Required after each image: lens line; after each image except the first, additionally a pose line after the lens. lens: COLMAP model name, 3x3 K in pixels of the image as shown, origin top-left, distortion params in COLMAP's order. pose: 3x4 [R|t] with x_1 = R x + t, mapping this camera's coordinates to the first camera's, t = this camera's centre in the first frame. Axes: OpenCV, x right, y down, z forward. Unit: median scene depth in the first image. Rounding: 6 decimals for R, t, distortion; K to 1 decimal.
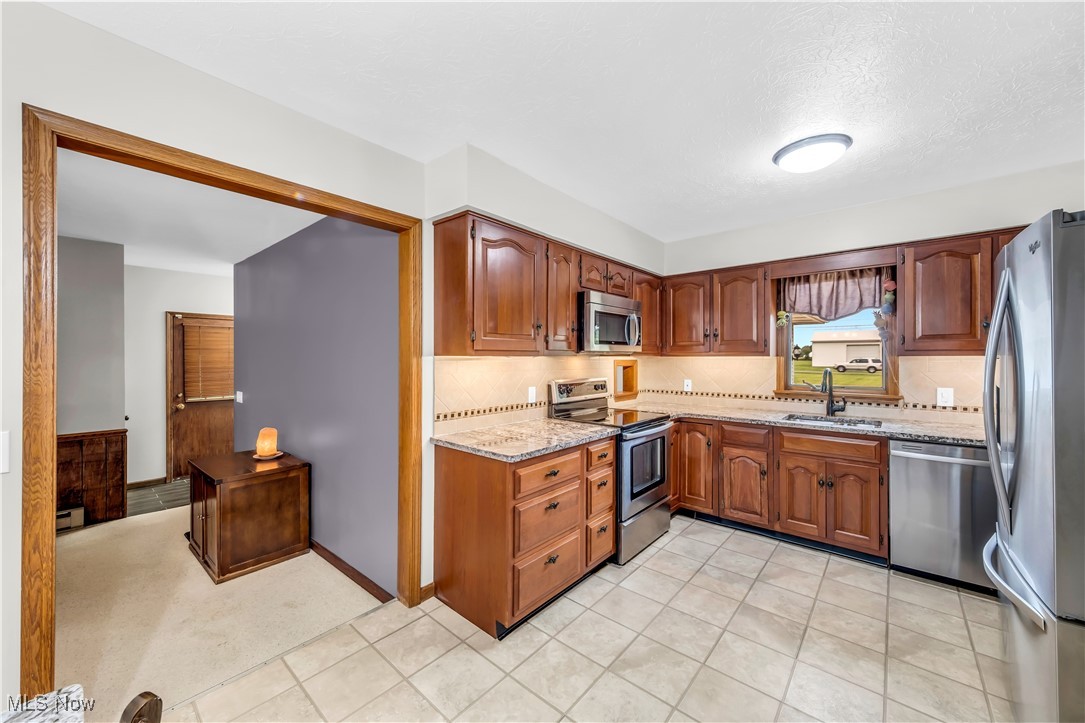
lens RADIAL K [[409.7, 0, 531.1], [0, 409.7, 358.7], [0, 0, 1]] dist [0.006984, 0.000001]
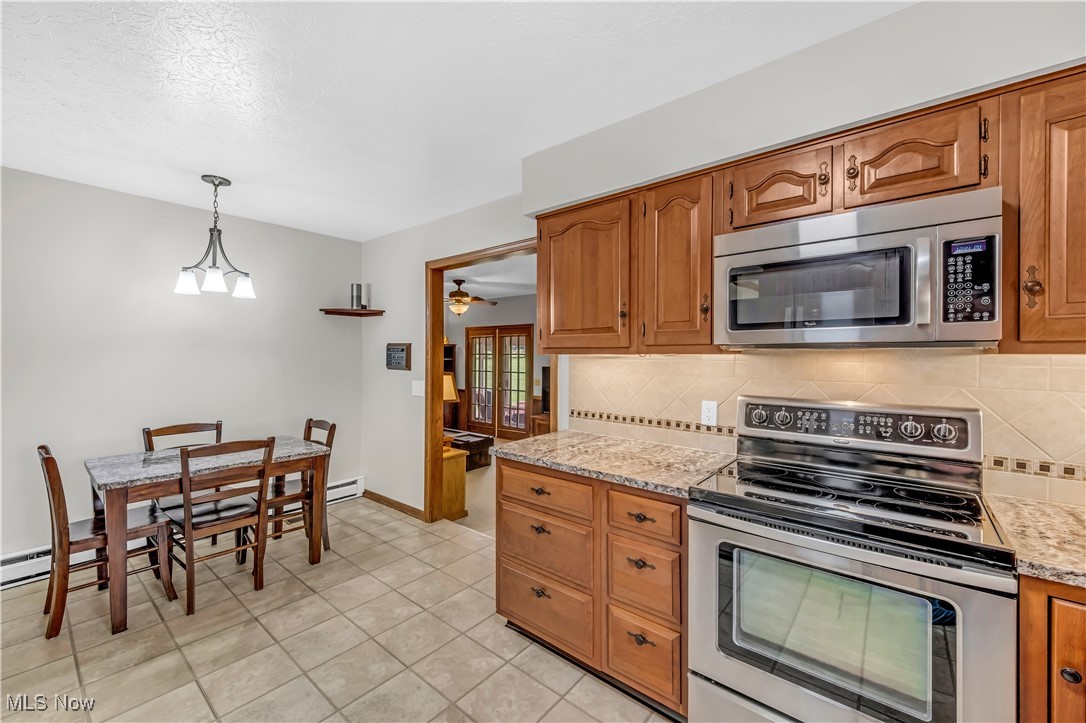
lens RADIAL K [[432.6, 0, 546.3], [0, 432.6, 357.4], [0, 0, 1]] dist [-0.000152, -0.000321]
pose [[0.030760, 0.003950, -0.999519, 0.690968], [-0.009779, 0.999946, 0.003651, -0.001274], [0.999479, 0.009662, 0.030797, 0.716292]]
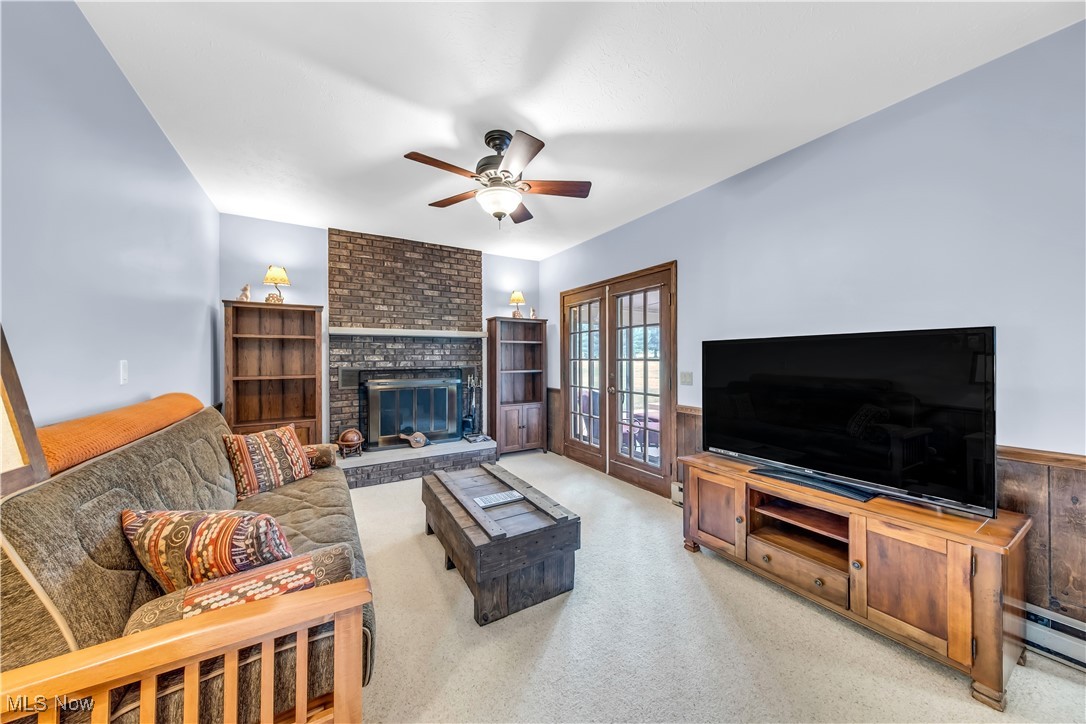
lens RADIAL K [[369.4, 0, 543.0], [0, 369.4, 362.0], [0, 0, 1]] dist [-0.000102, -0.000032]
pose [[-0.300850, 0.012989, -0.953583, -0.706646], [0.001020, 0.999911, 0.013298, 0.093346], [0.953671, 0.003028, -0.300837, 0.670818]]
